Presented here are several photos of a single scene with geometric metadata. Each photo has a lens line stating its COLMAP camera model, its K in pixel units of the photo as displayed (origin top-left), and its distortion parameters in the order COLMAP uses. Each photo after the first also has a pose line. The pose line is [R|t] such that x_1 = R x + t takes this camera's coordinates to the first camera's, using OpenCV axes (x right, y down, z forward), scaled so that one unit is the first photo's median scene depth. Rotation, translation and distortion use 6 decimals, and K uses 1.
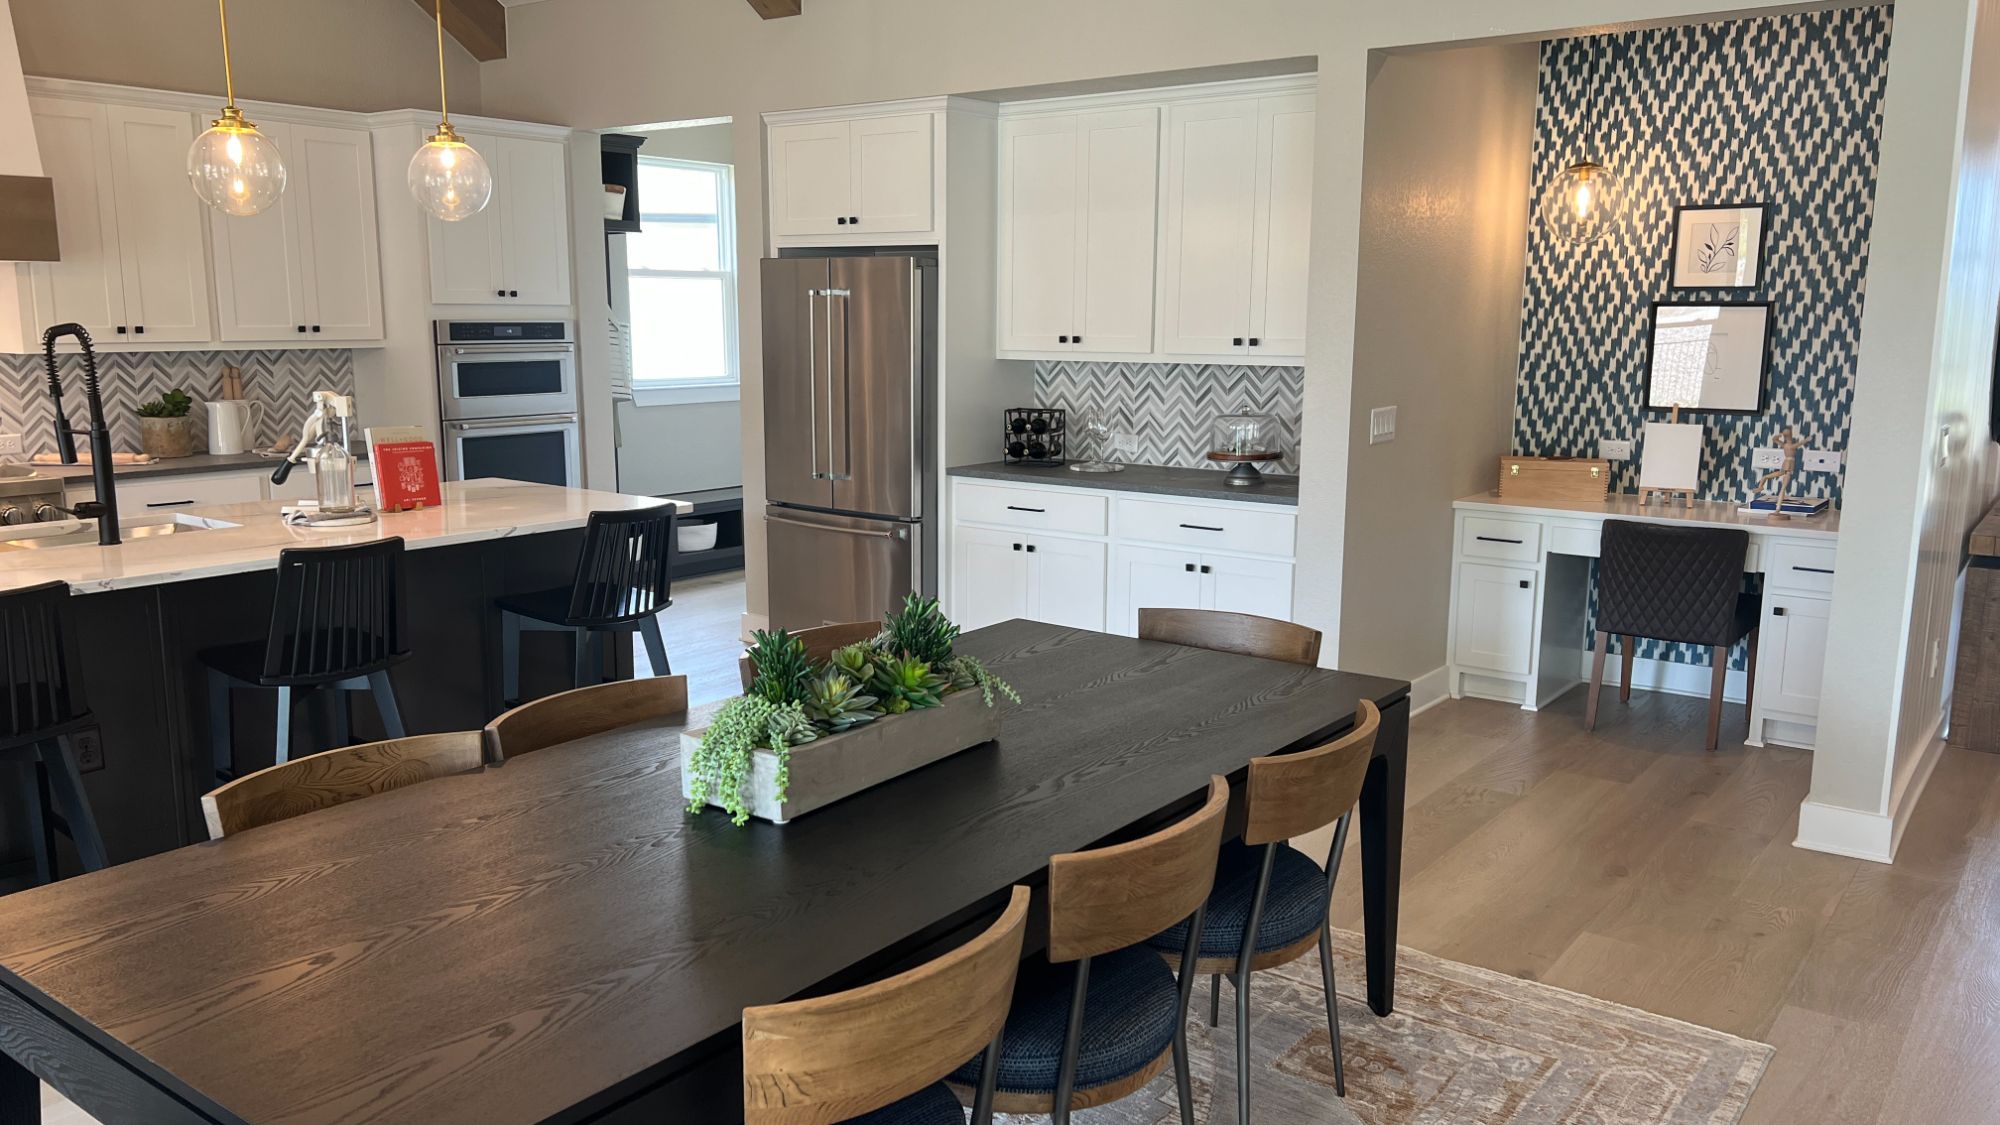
lens RADIAL K [[1493.2, 0, 1008.0], [0, 1493.2, 559.1], [0, 0, 1]] dist [0.007899, -0.026473]
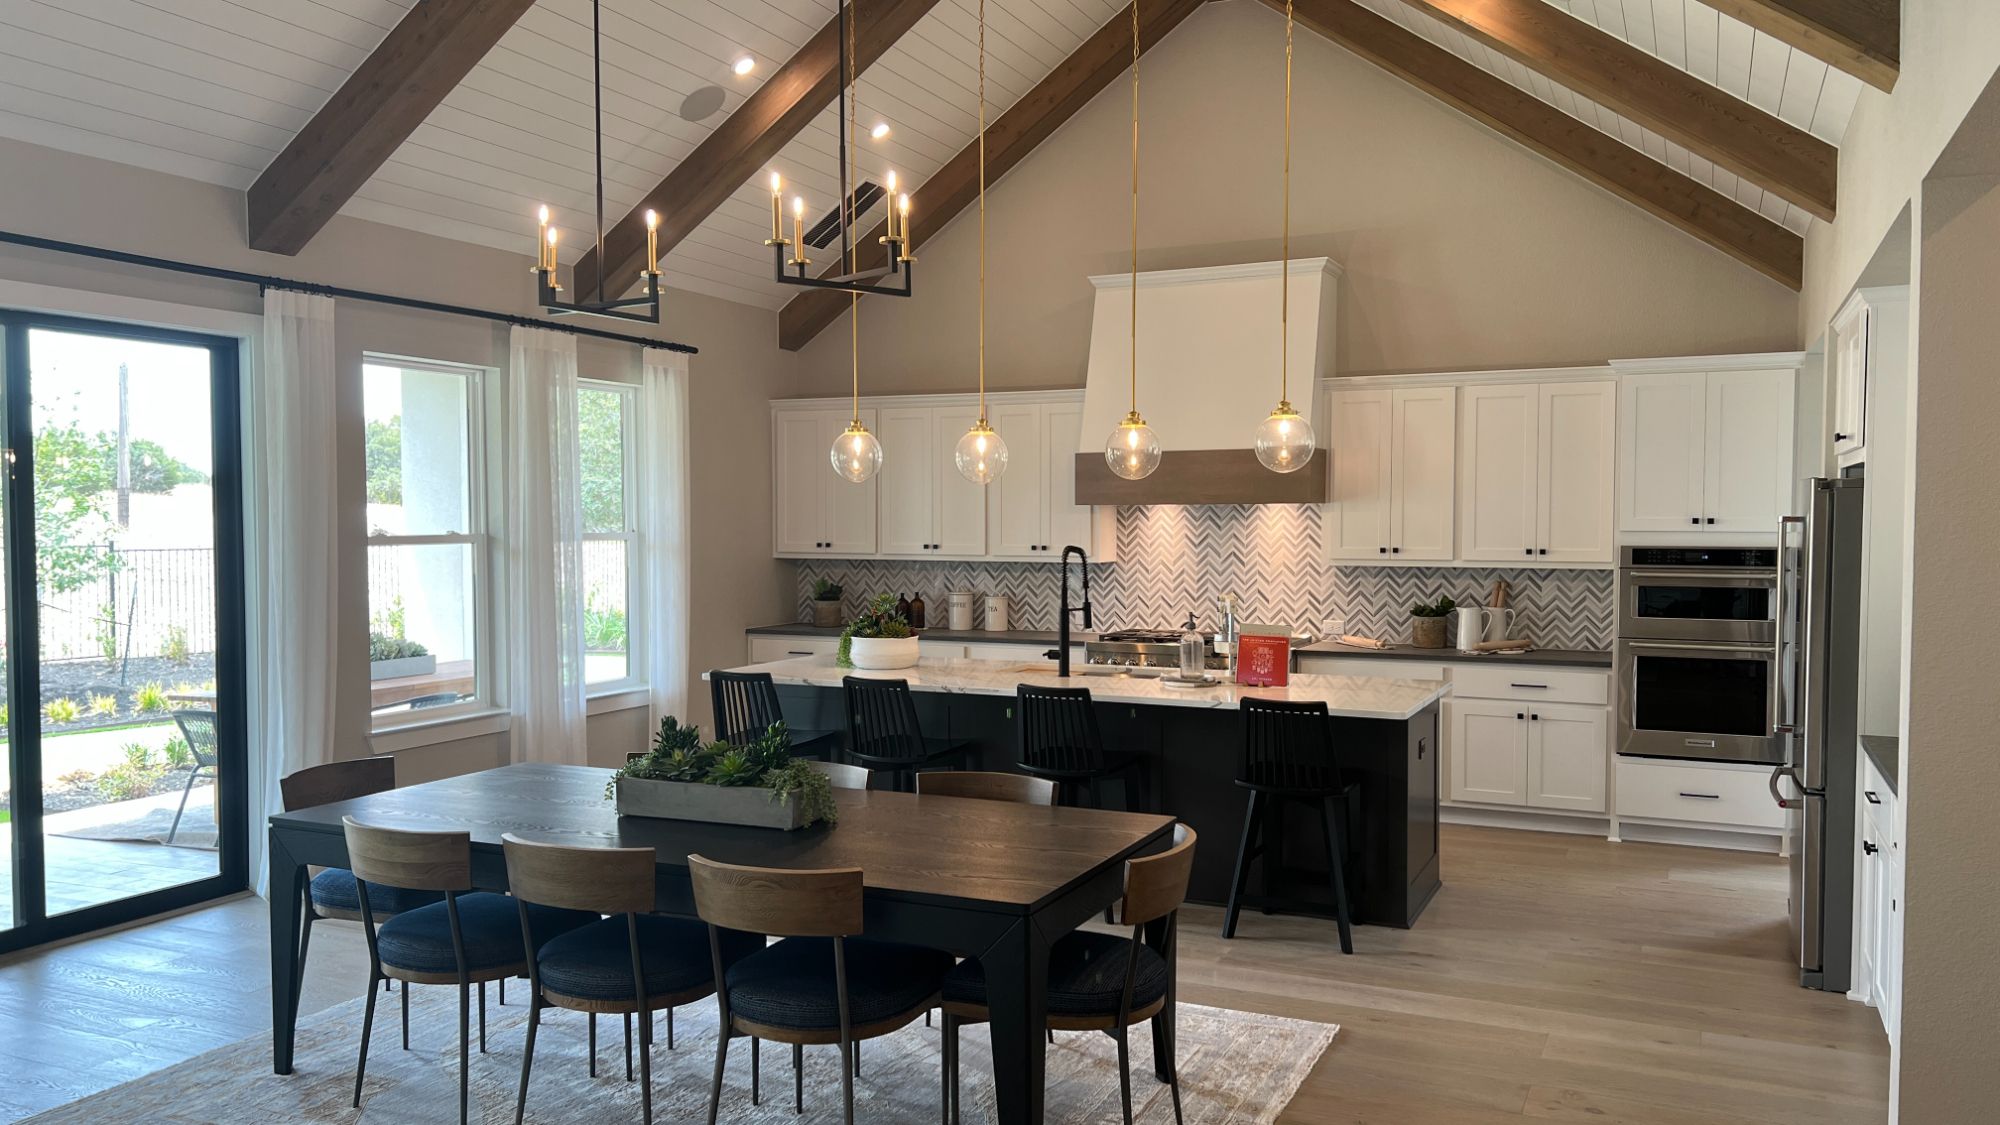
lens RADIAL K [[1493.2, 0, 998.2], [0, 1493.2, 567.7], [0, 0, 1]] dist [0.007899, -0.026473]
pose [[0.200704, 0.025367, -0.979323, 0.632671], [-0.160155, 0.987065, -0.007255, -0.066853], [0.966472, 0.158299, 0.202171, 0.360427]]
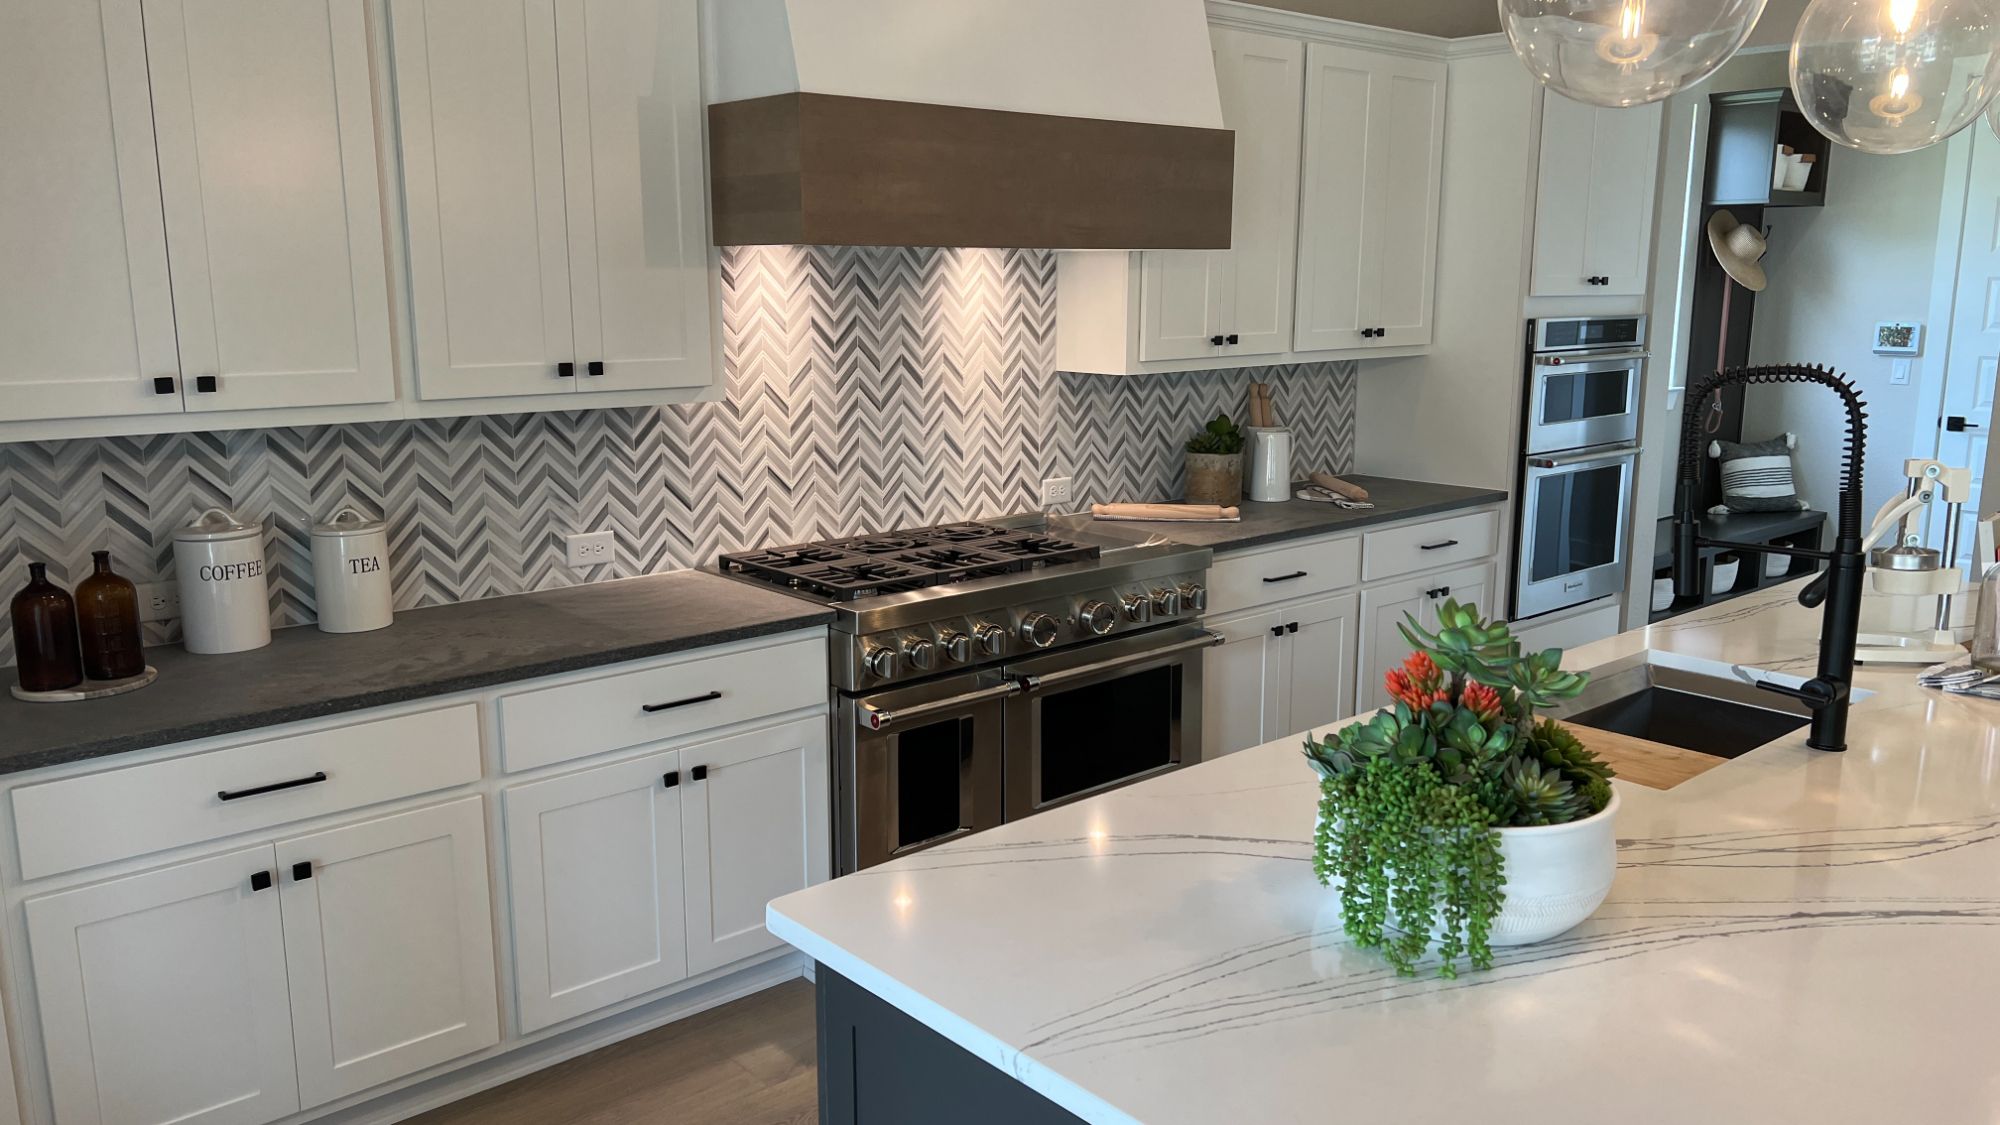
lens RADIAL K [[1493.2, 0, 991.4], [0, 1493.2, 573.5], [0, 0, 1]] dist [0.007899, -0.026473]
pose [[0.973734, 0.027713, -0.225997, -0.498581], [-0.022235, 0.999395, 0.026751, -0.051019], [0.226601, -0.021023, 0.973761, 0.232202]]
